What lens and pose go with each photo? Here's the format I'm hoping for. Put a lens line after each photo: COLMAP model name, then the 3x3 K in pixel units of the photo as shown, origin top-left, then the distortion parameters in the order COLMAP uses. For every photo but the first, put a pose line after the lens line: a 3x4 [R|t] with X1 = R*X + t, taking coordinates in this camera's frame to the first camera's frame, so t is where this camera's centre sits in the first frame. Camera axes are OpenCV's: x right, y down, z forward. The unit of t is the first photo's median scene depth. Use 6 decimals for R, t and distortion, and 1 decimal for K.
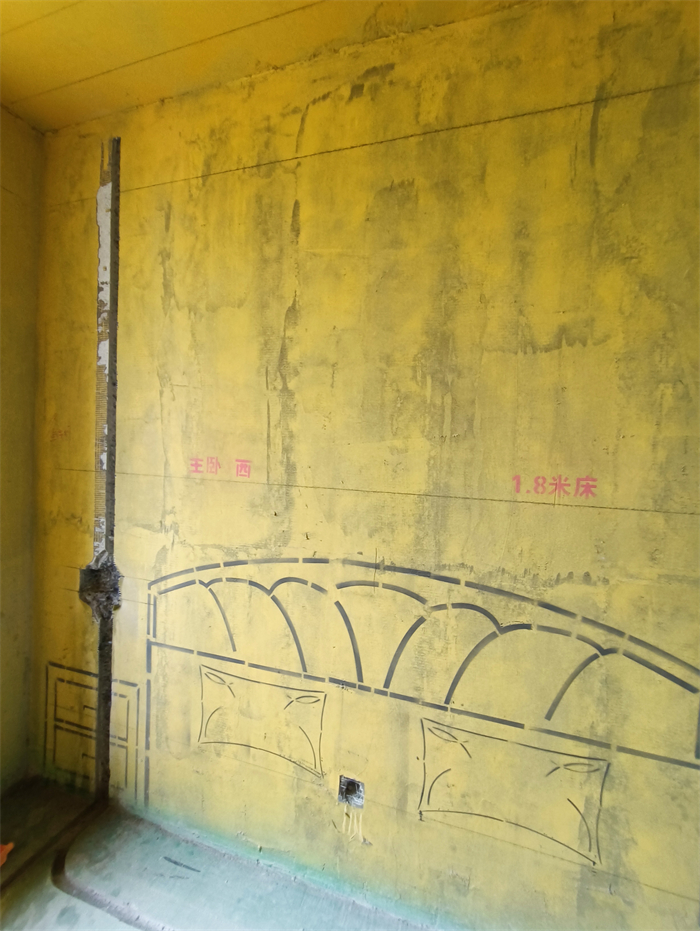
lens RADIAL K [[421.4, 0, 357.1], [0, 421.4, 468.0], [0, 0, 1]] dist [-0.005372, 0.001207]
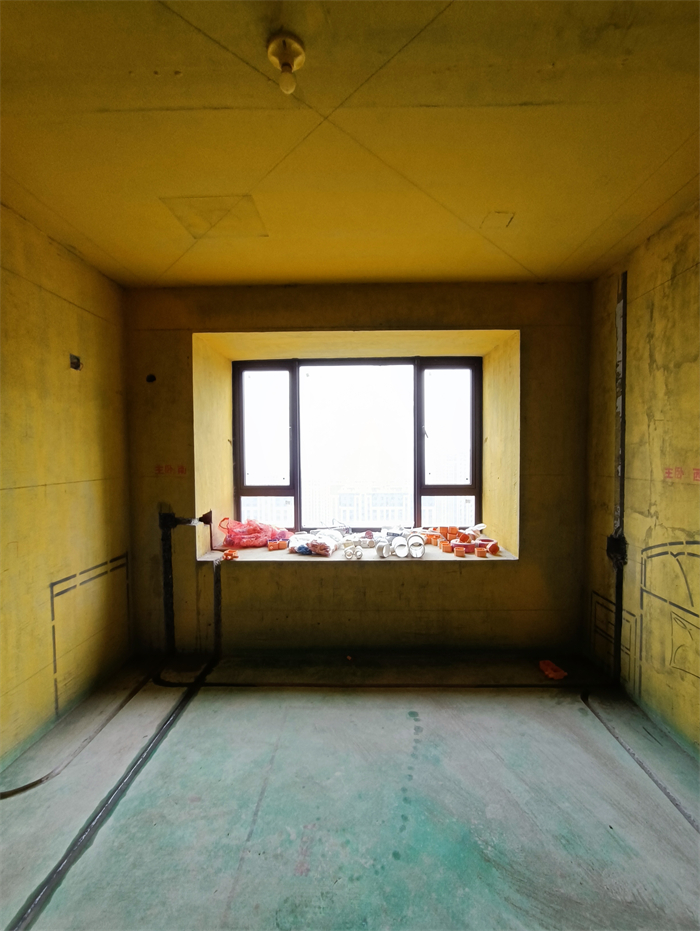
lens RADIAL K [[421.4, 0, 354.9], [0, 421.4, 467.7], [0, 0, 1]] dist [-0.005372, 0.001207]
pose [[0.286696, -0.011309, -0.957955, 0.680044], [-0.021211, 0.999610, -0.018149, 0.023960], [0.957787, 0.025523, 0.286345, -0.450045]]
